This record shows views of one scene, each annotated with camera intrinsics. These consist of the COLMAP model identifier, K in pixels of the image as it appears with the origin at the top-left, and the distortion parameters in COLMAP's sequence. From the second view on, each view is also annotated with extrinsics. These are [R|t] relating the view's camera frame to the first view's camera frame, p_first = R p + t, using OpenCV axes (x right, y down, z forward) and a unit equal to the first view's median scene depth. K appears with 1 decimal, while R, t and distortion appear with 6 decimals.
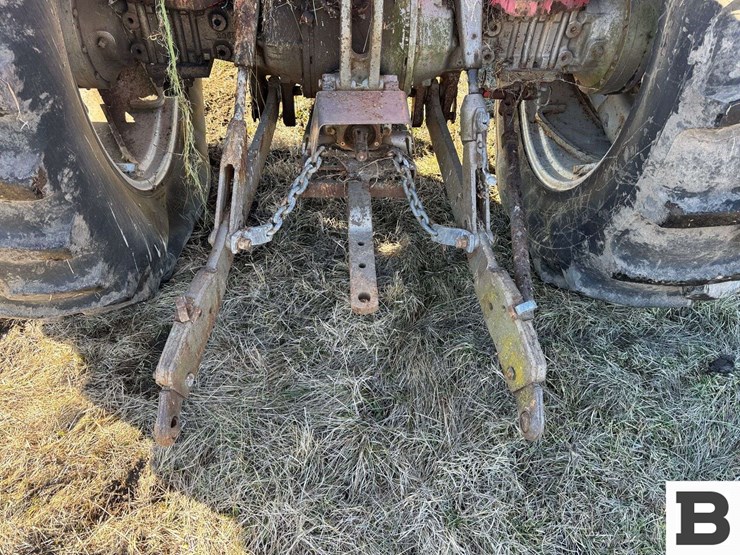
lens RADIAL K [[537.0, 0, 369.0], [0, 537.0, 278.0], [0, 0, 1]] dist [0.045020, -0.049552]
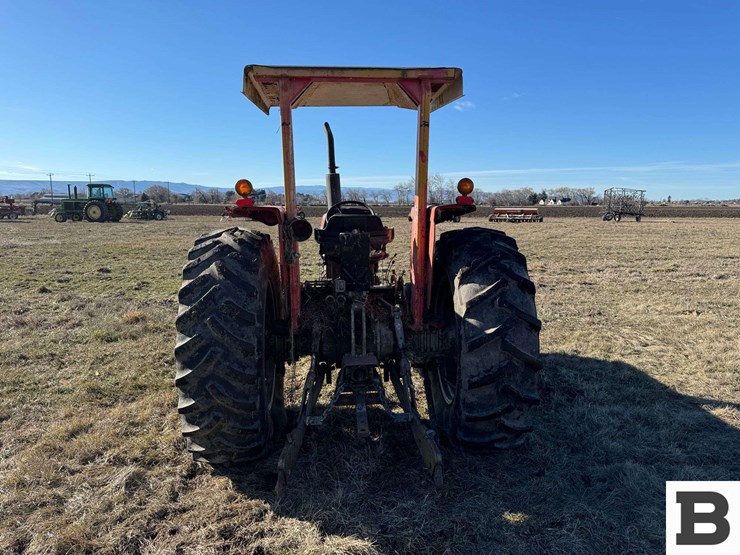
lens RADIAL K [[537.0, 0, 363.3], [0, 537.0, 284.2], [0, 0, 1]] dist [0.045020, -0.049552]
pose [[0.998598, -0.051540, -0.012101, 0.053564], [0.033851, 0.797351, -0.602566, 0.930518], [0.040705, 0.601312, 0.797977, -1.280011]]
